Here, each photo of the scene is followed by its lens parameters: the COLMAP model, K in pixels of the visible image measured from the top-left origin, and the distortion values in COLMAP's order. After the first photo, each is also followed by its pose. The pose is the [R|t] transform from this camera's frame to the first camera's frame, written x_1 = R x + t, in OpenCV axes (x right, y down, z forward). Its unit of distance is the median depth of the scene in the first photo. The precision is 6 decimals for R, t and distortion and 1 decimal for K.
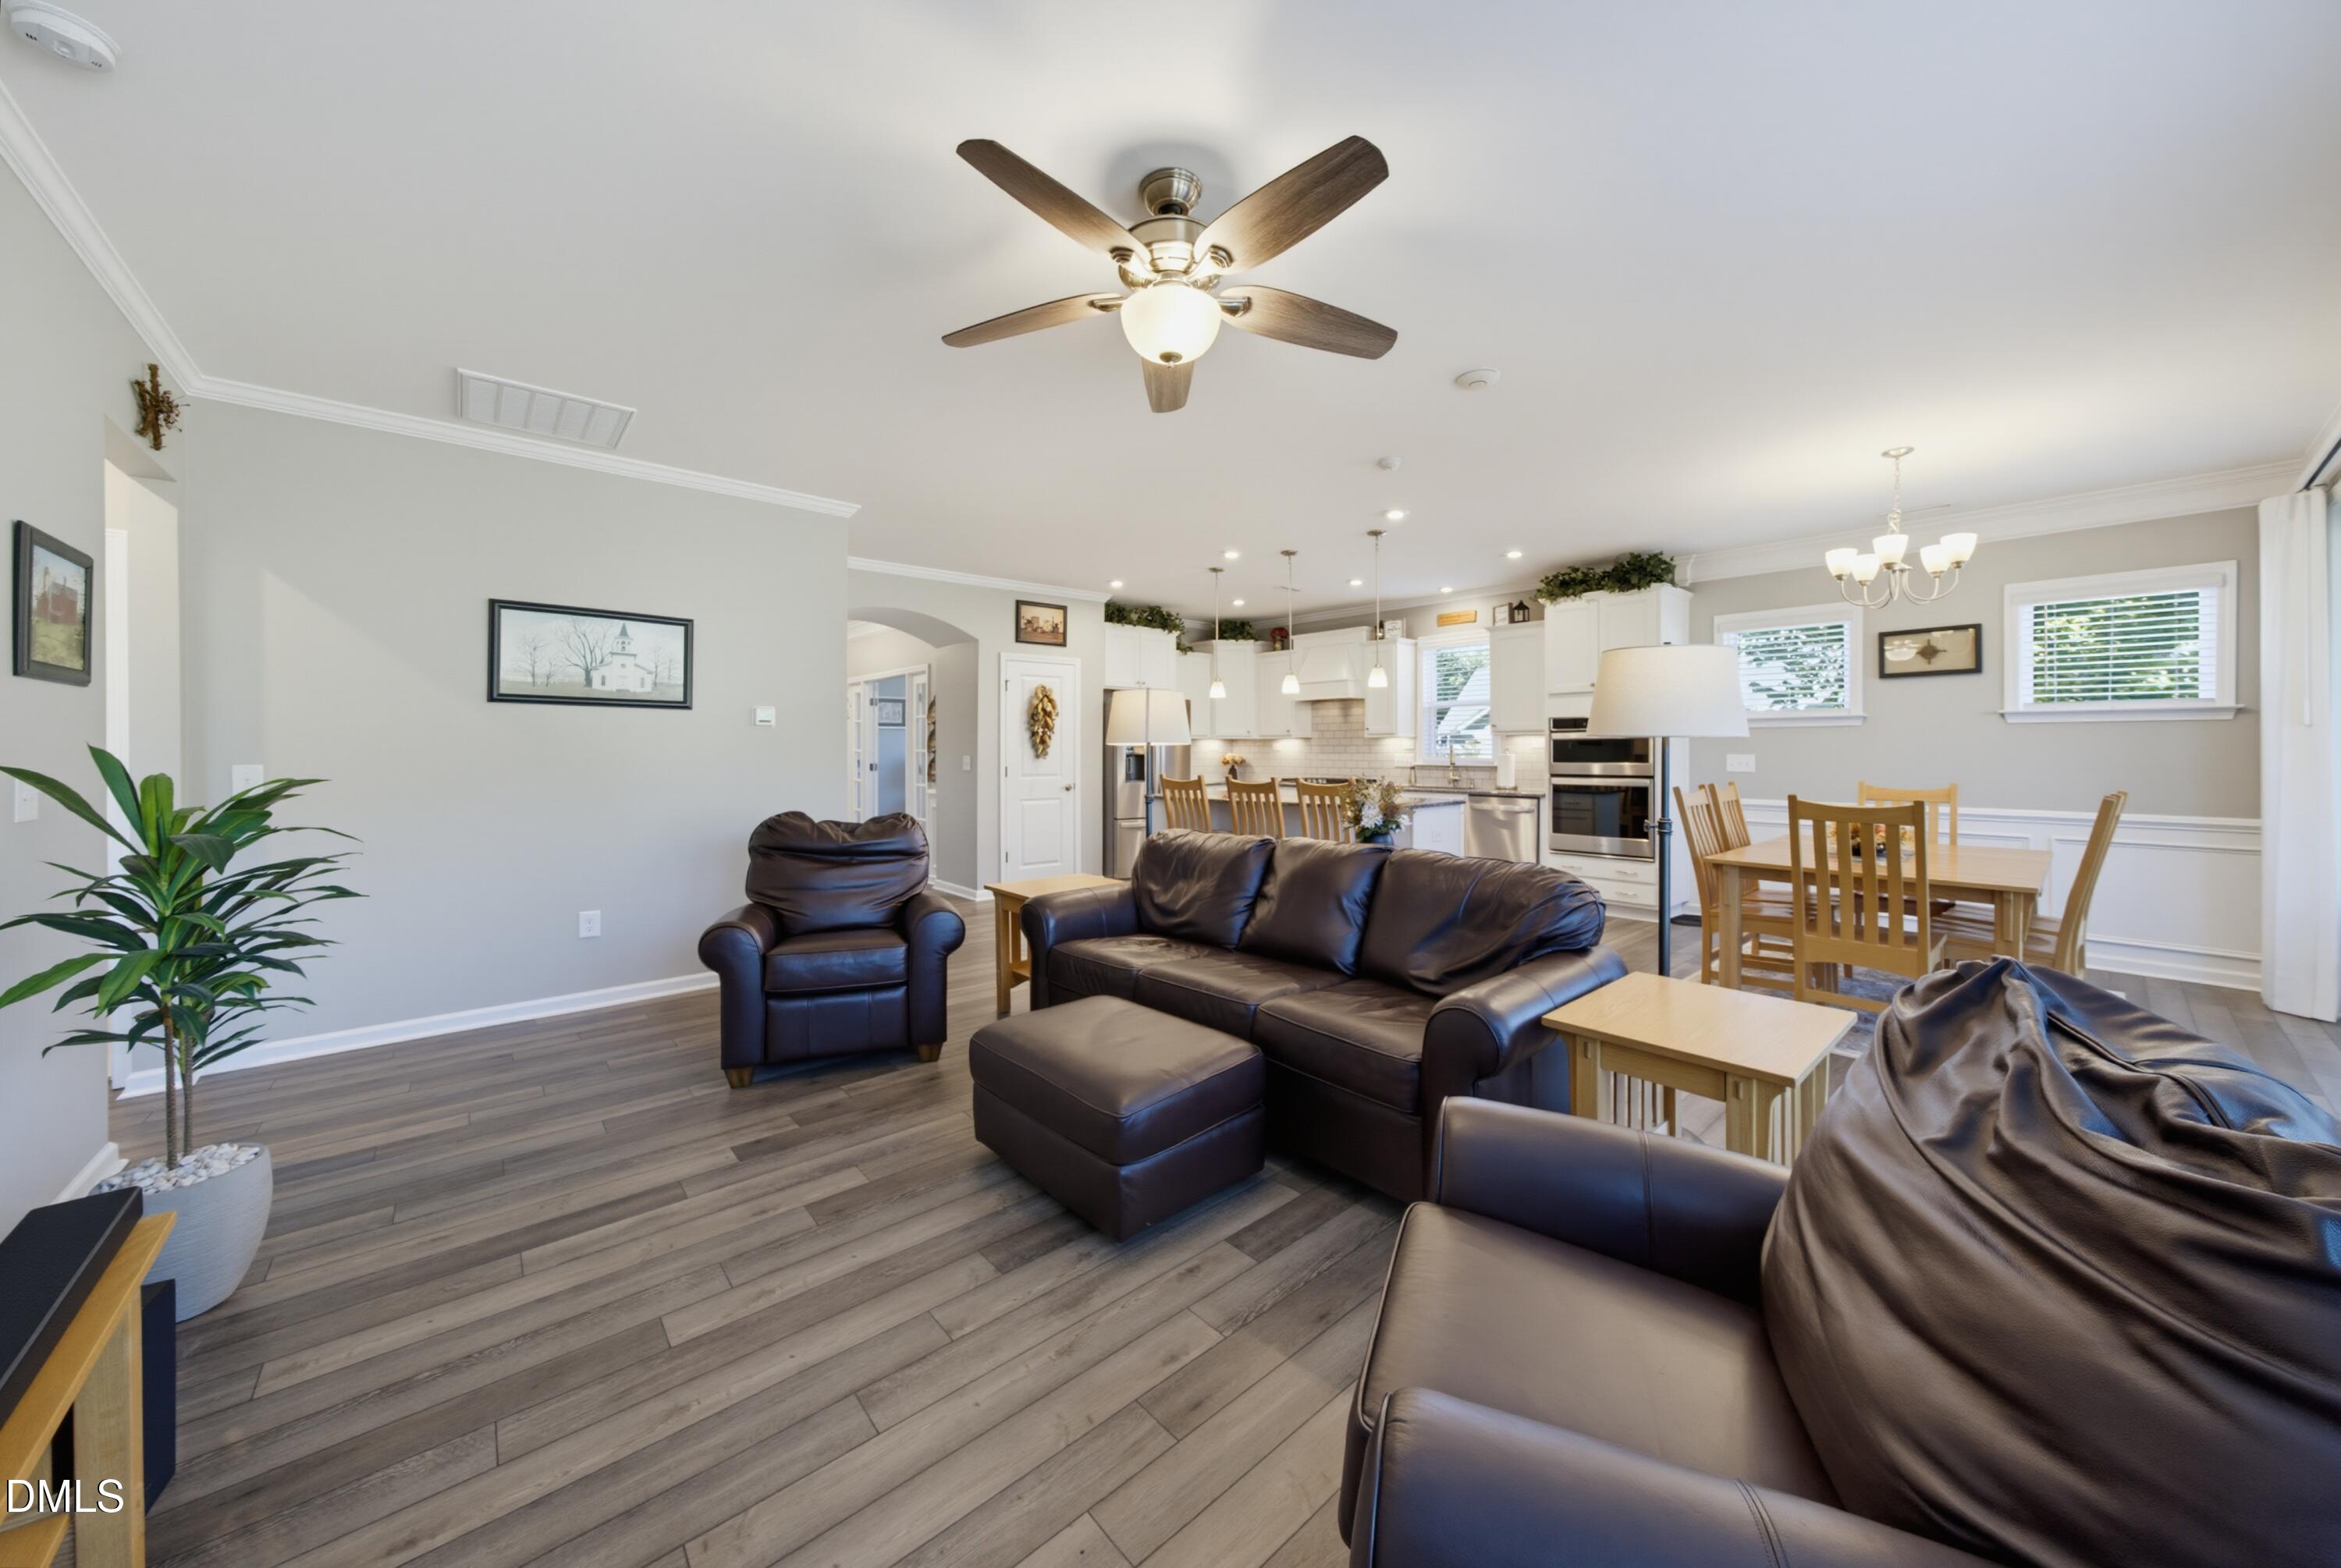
lens RADIAL K [[809.3, 0, 1176.9], [0, 809.3, 740.8], [0, 0, 1]] dist [0.001615, 0.000270]
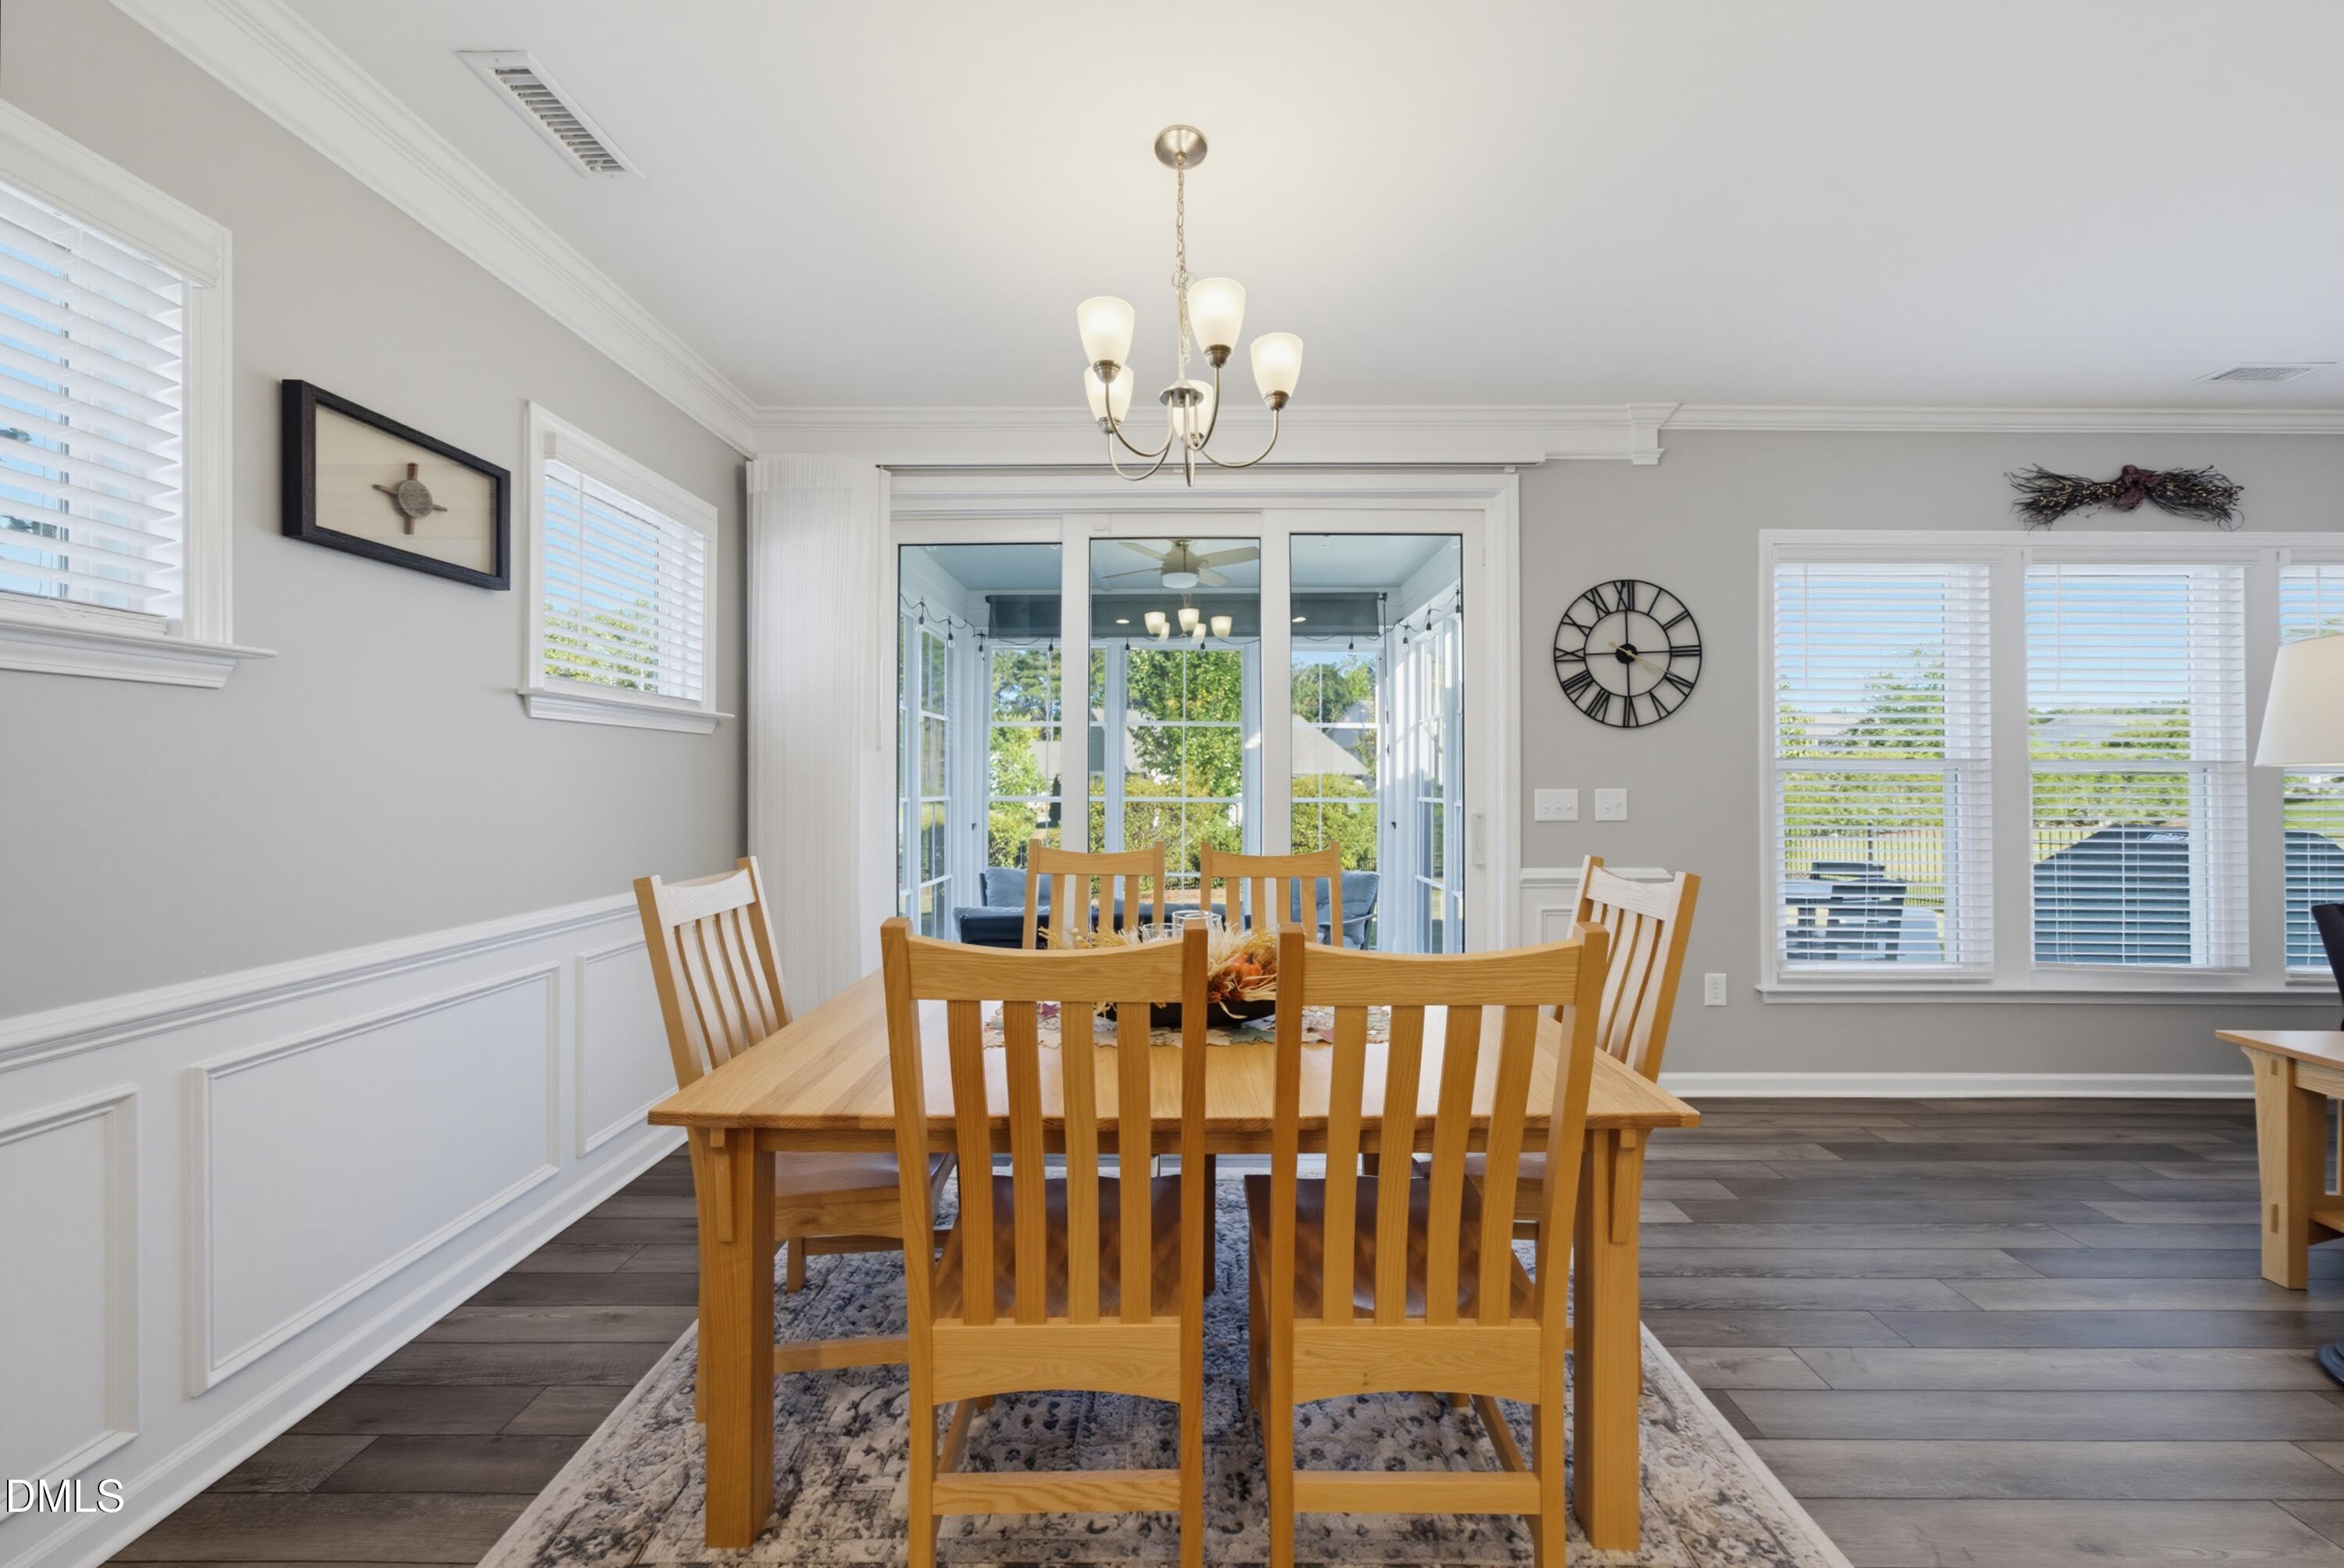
lens RADIAL K [[814.1, 0, 1207.8], [0, 814.1, 778.2], [0, 0, 1]] dist [-0.001410, -0.000038]
pose [[-0.759199, -0.003461, 0.650850, 0.374475], [-0.009607, 0.999937, -0.005890, 0.008764], [-0.650788, -0.010724, -0.759184, 0.892516]]
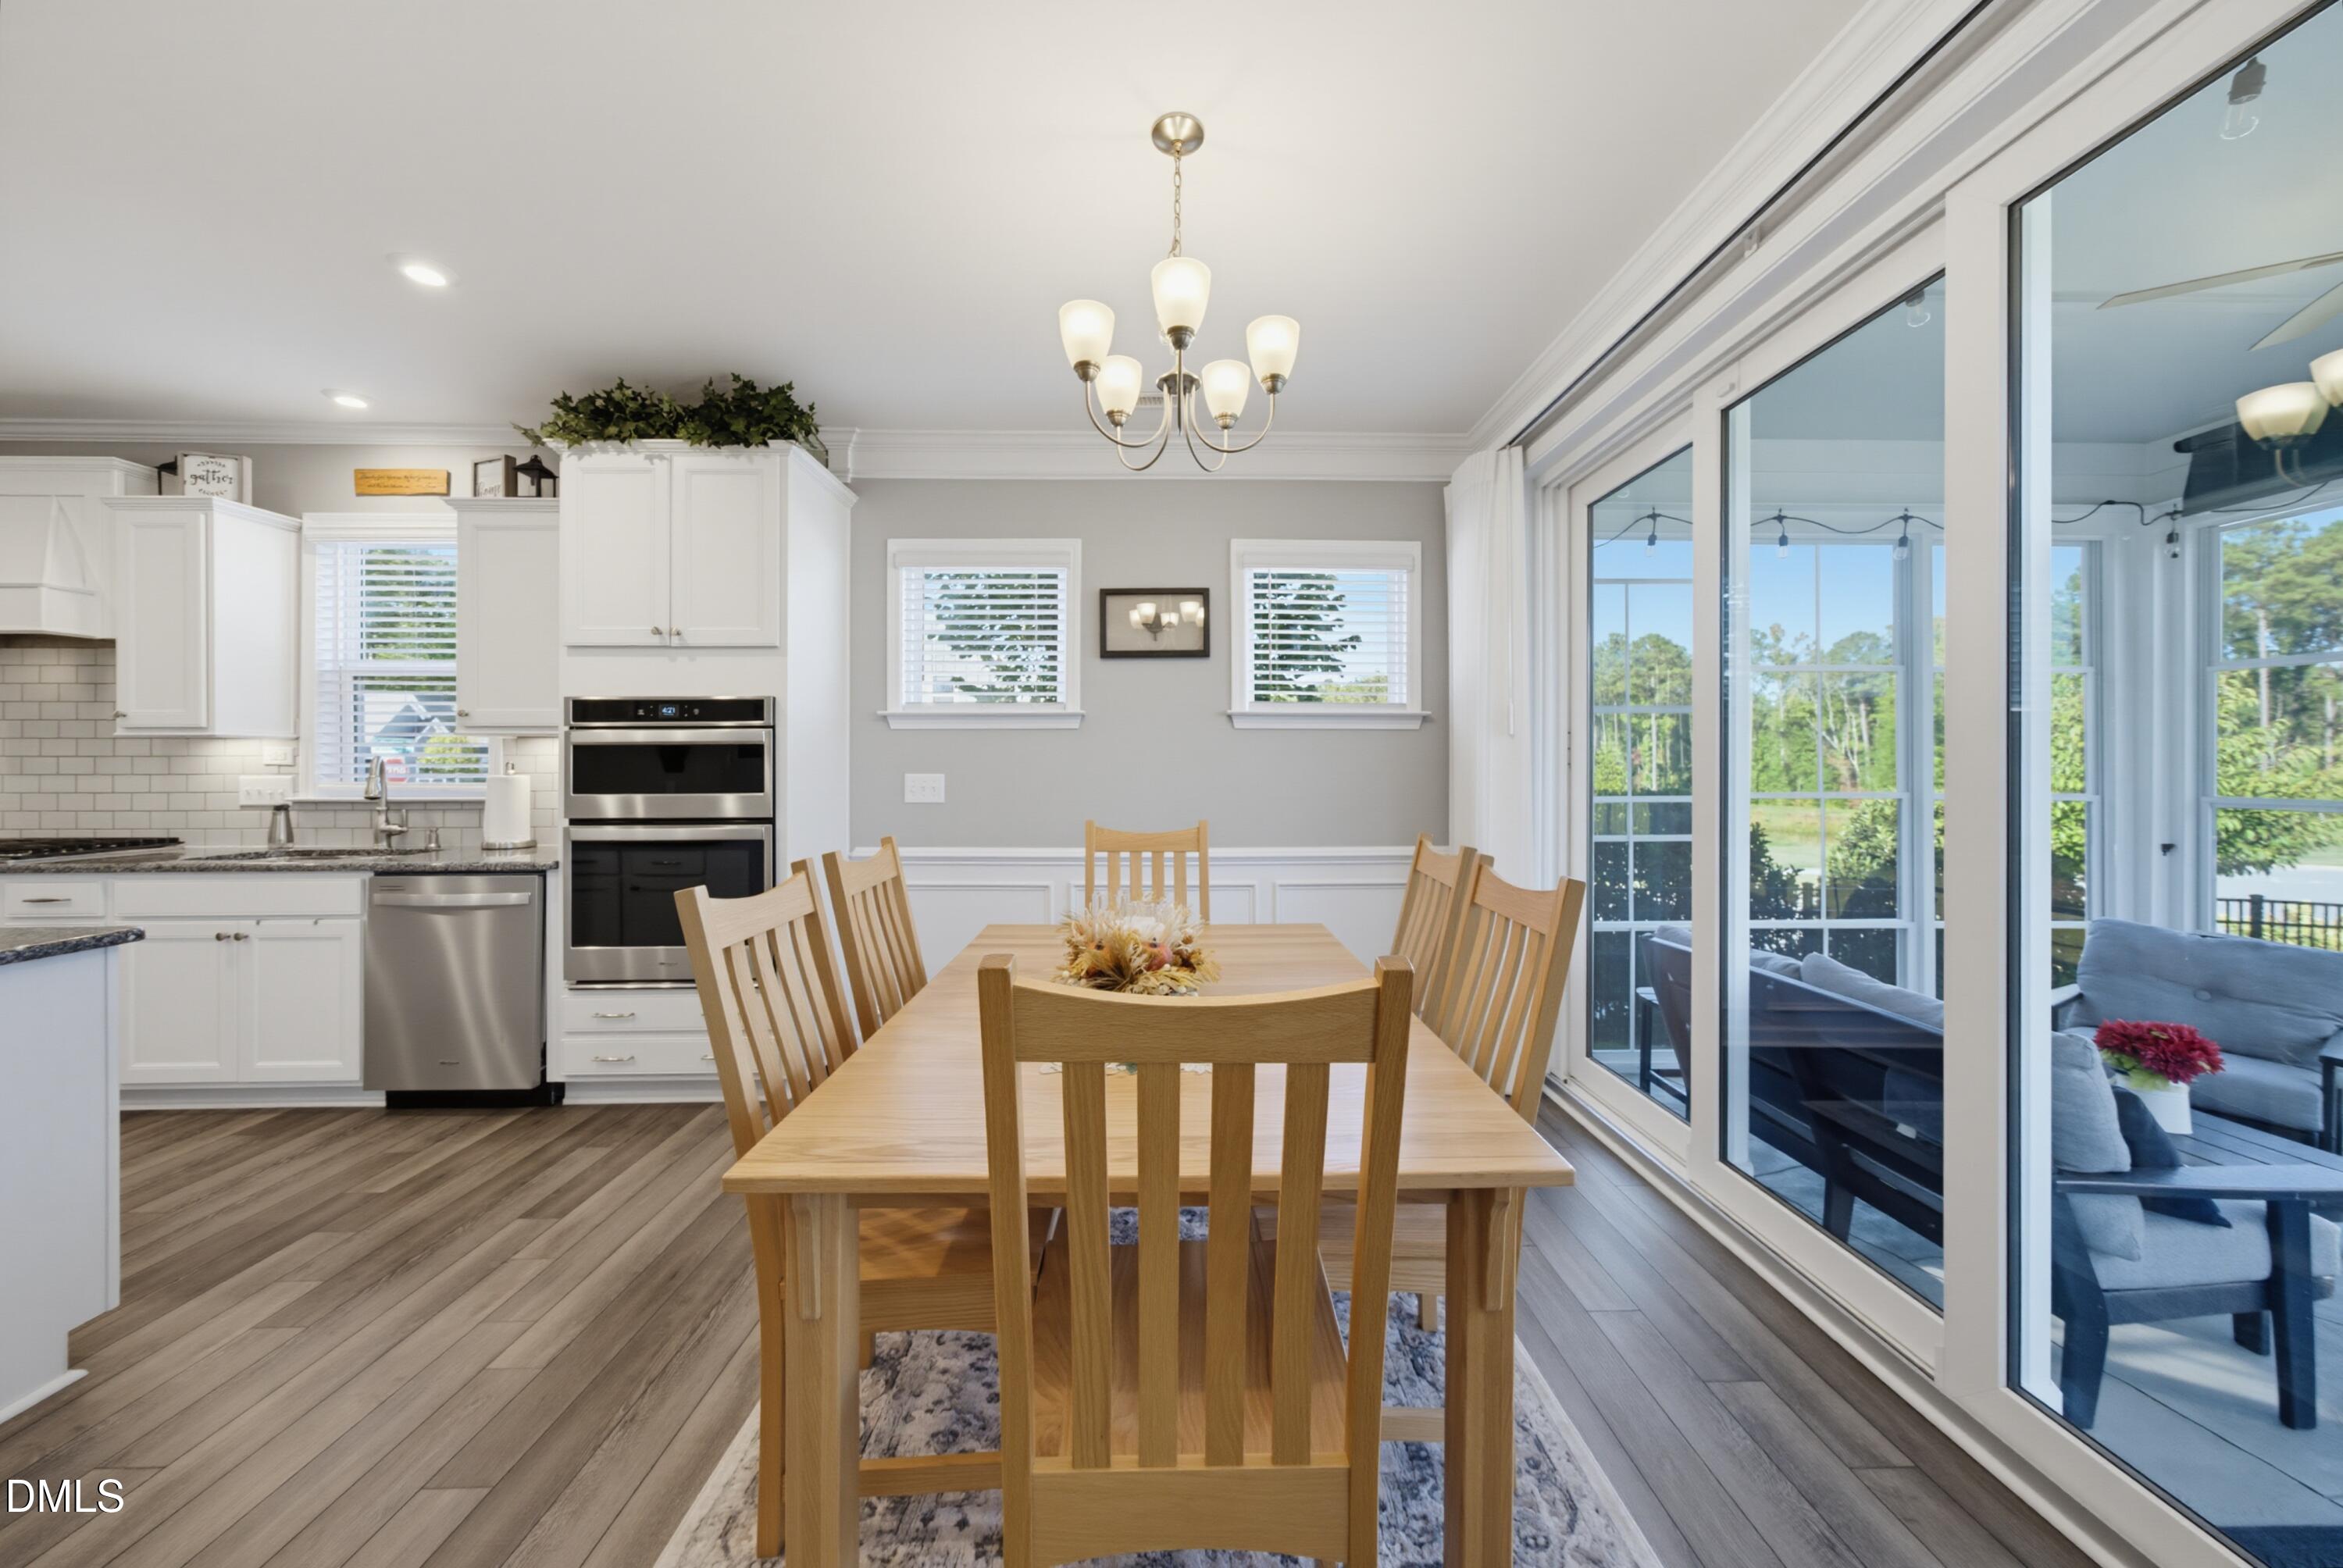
lens RADIAL K [[855.7, 0, 1182.5], [0, 855.7, 765.2], [0, 0, 1]] dist [0.001056, 0.000228]
pose [[0.646922, -0.001645, 0.762554, 0.331406], [-0.006663, 0.999947, 0.007809, 0.004259], [-0.762527, -0.010132, 0.646877, 0.436711]]
